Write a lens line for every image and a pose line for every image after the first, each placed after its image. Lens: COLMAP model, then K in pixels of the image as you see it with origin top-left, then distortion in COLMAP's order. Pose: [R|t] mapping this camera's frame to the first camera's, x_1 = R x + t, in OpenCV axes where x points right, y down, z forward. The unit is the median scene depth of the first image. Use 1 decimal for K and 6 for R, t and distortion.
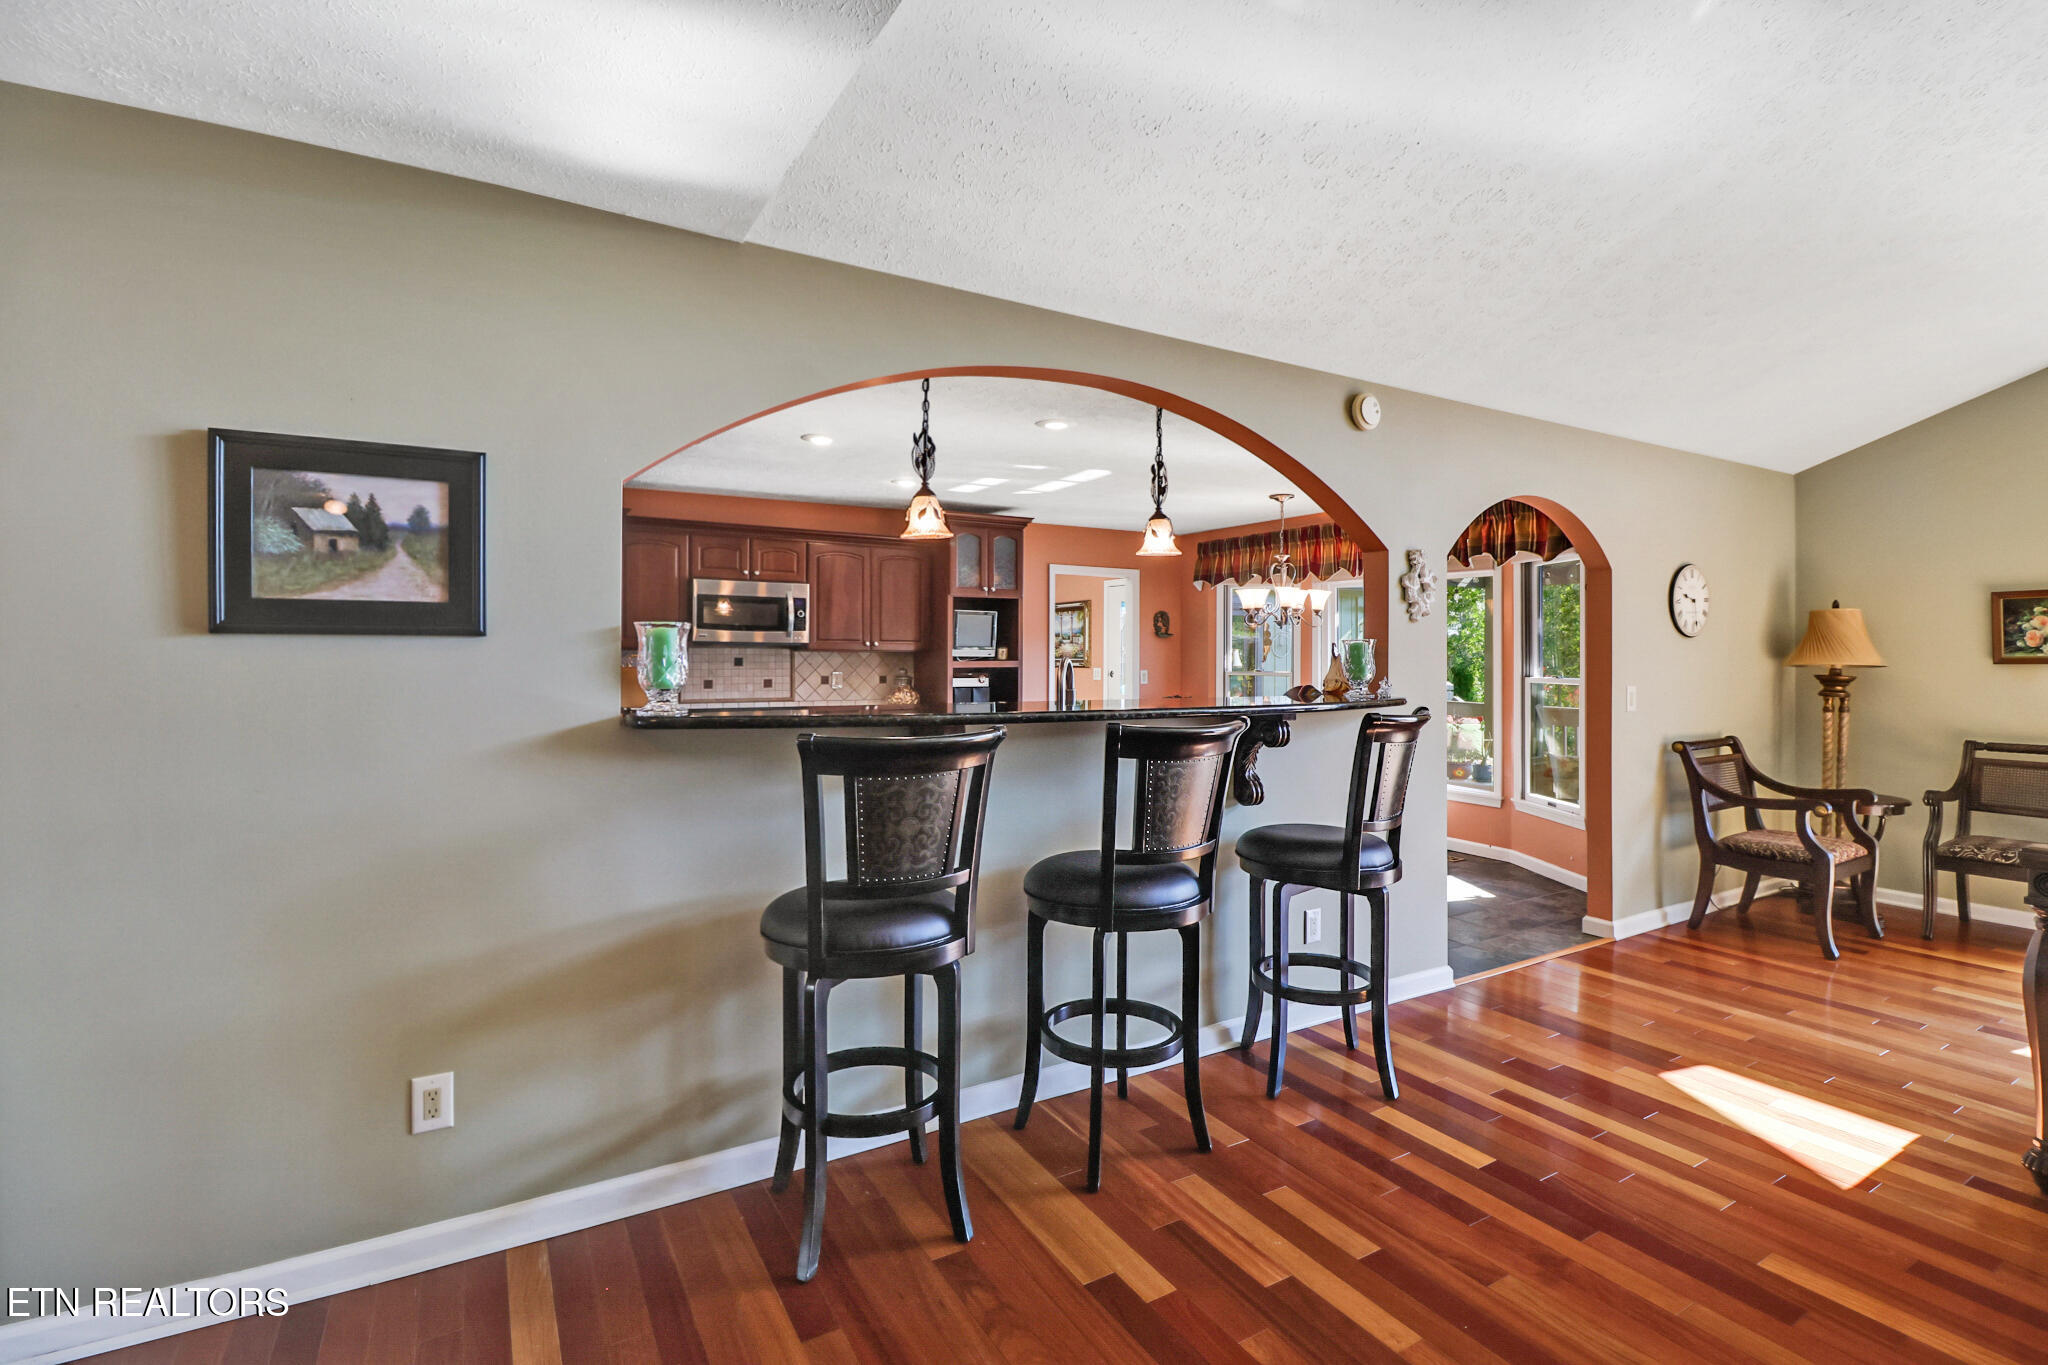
lens RADIAL K [[956.1, 0, 1022.1], [0, 956.1, 653.2], [0, 0, 1]] dist [-0.019351, -0.000534]
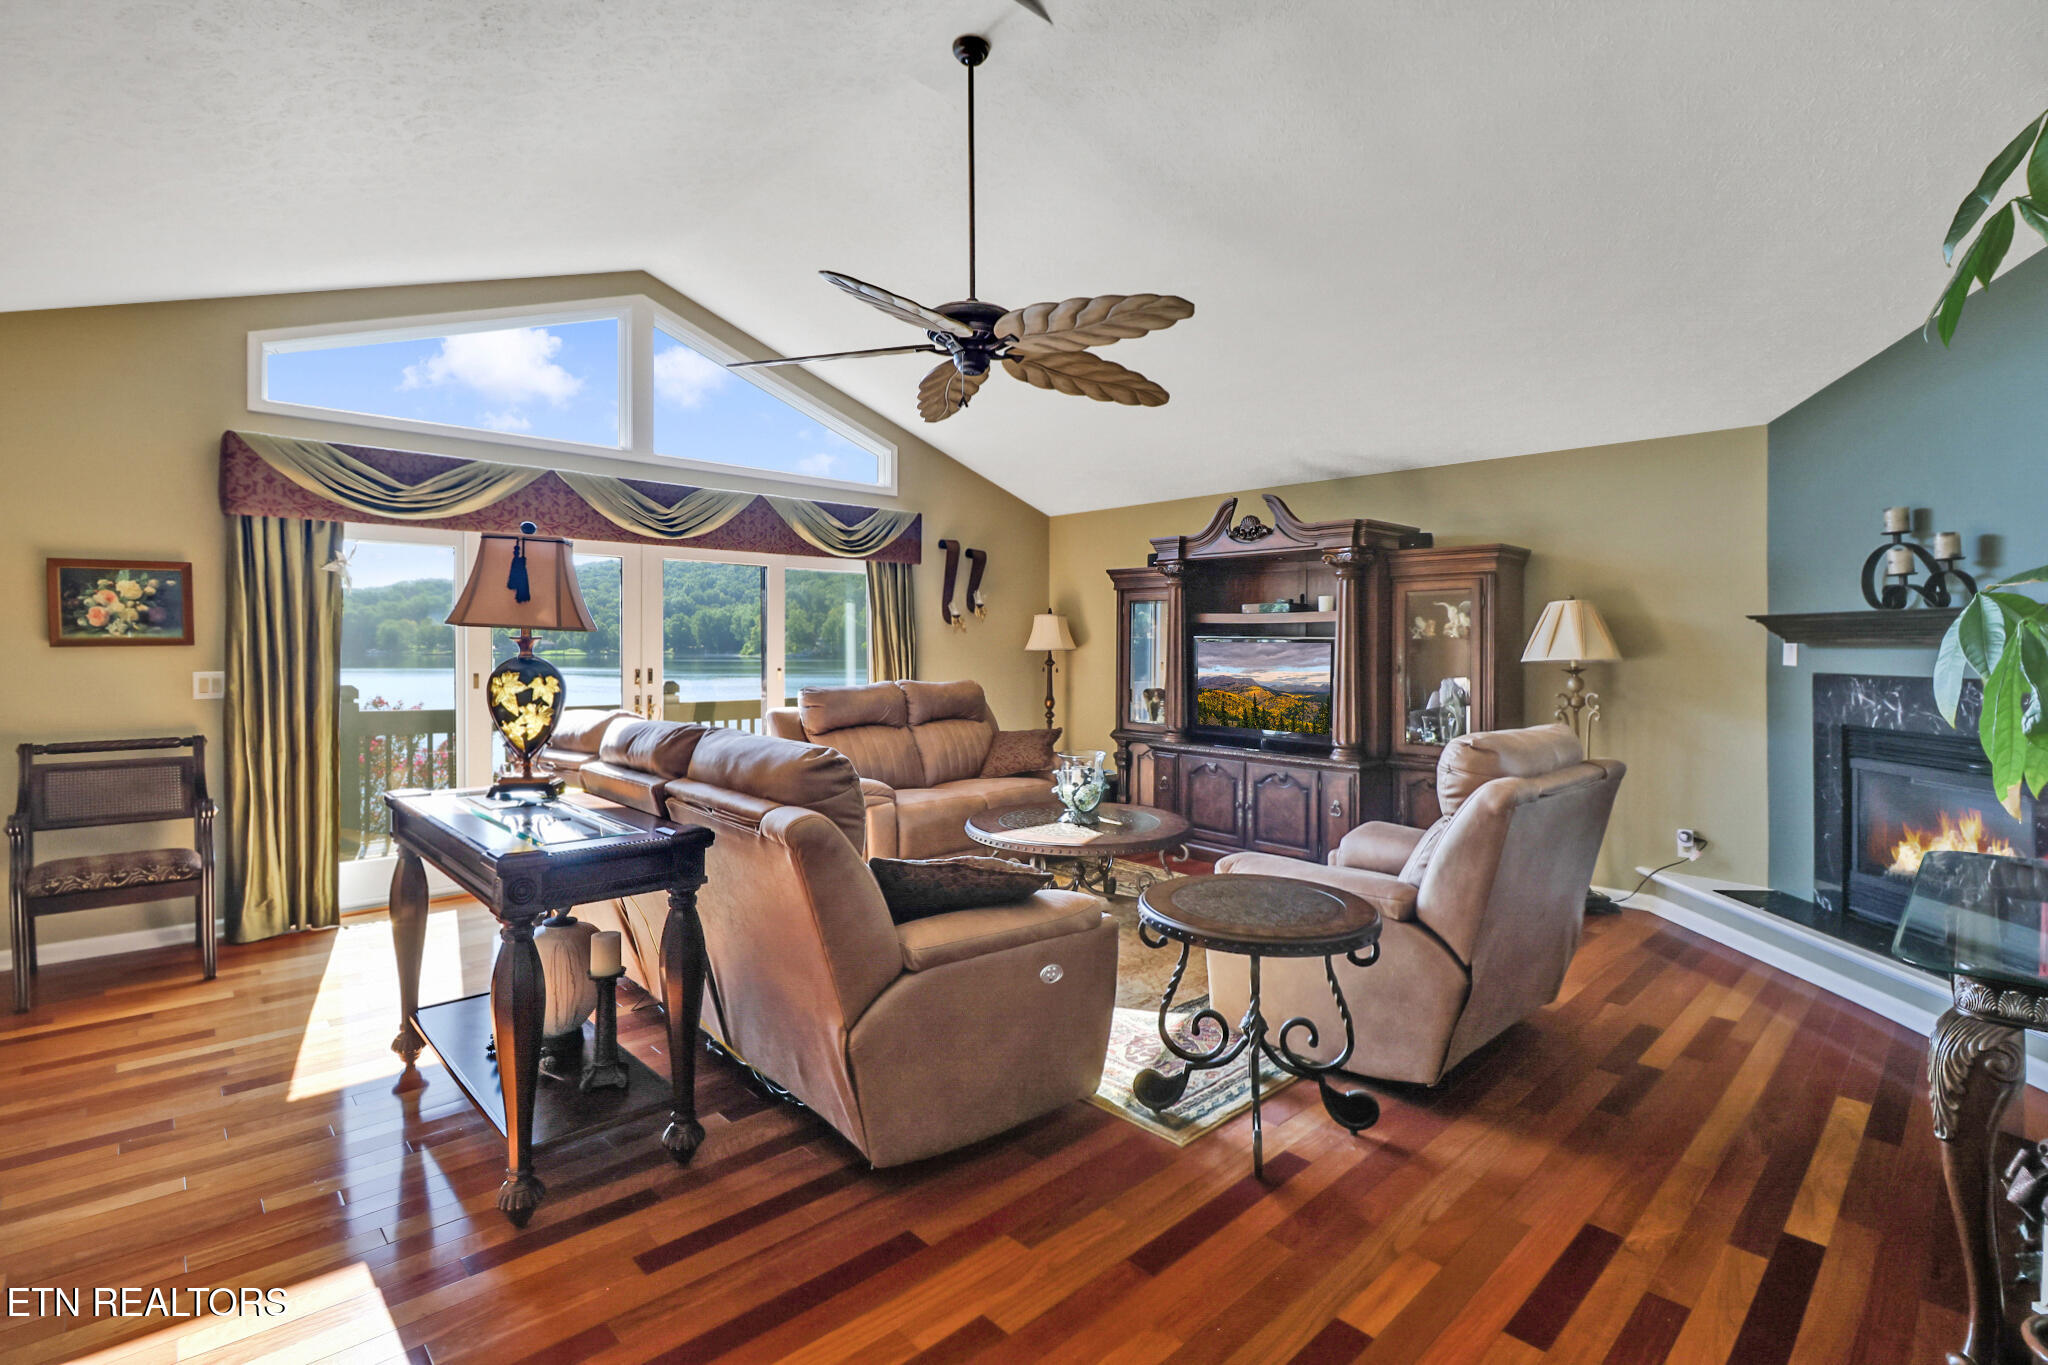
lens RADIAL K [[938.7, 0, 1033.8], [0, 938.7, 655.8], [0, 0, 1]] dist [-0.000906, -0.011960]
pose [[-0.246417, -0.014664, 0.969053, 0.039169], [-0.005609, 0.999890, 0.013705, 0.002892], [-0.969148, -0.002059, -0.246472, 0.283885]]
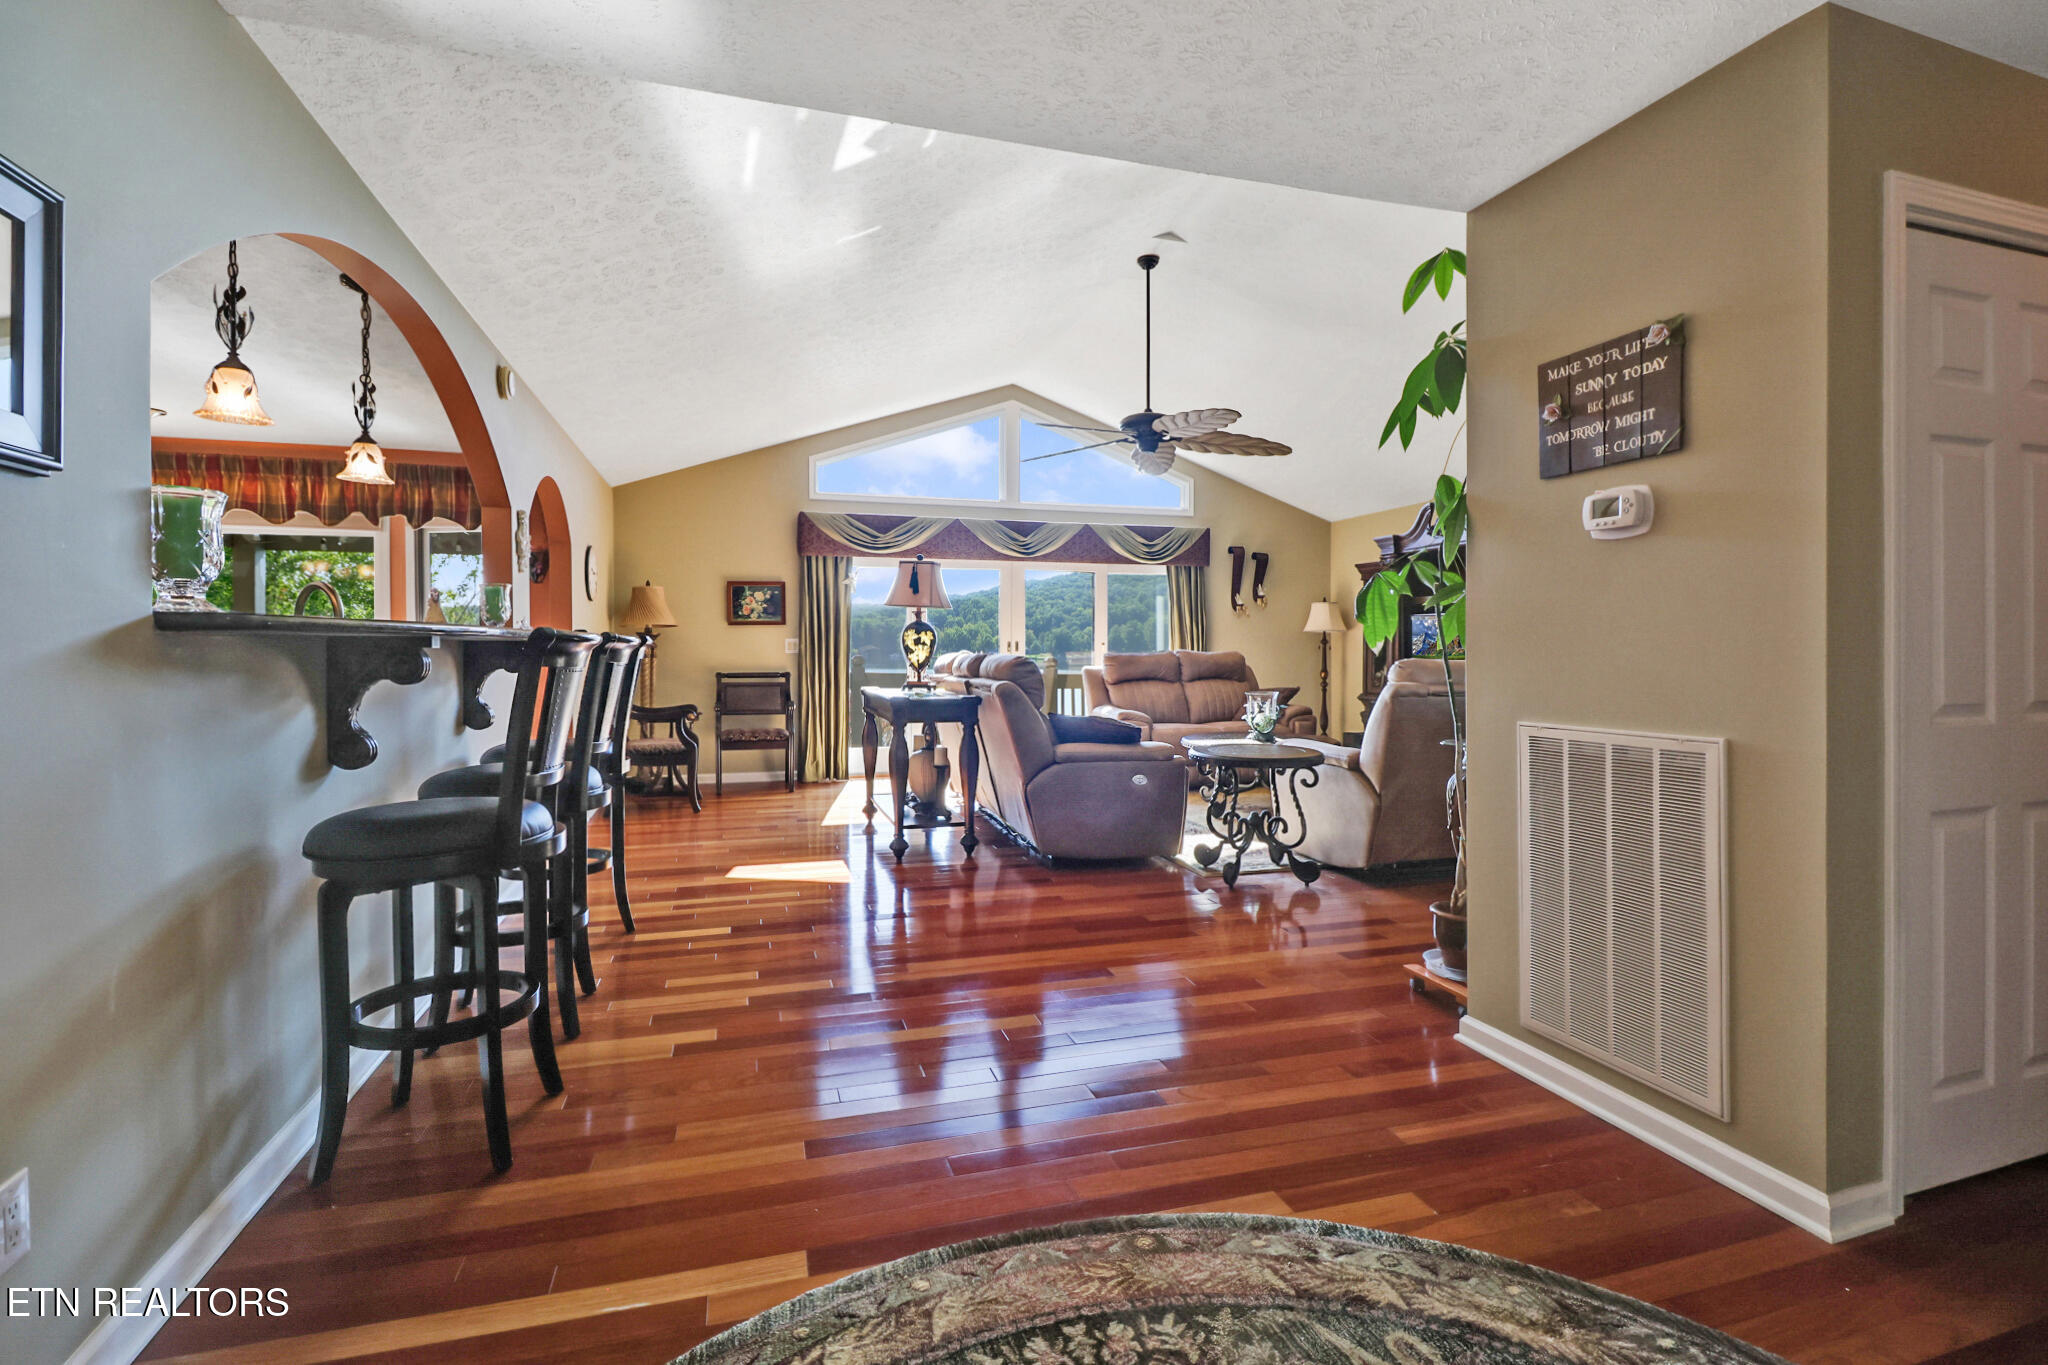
lens RADIAL K [[964.2, 0, 1040.5], [0, 964.2, 651.1], [0, 0, 1]] dist [-0.002528, -0.000324]
pose [[0.214831, -0.002939, 0.976647, -0.378096], [-0.002526, 0.999990, 0.003565, 0.038027], [-0.976648, -0.003233, 0.214822, 0.080235]]
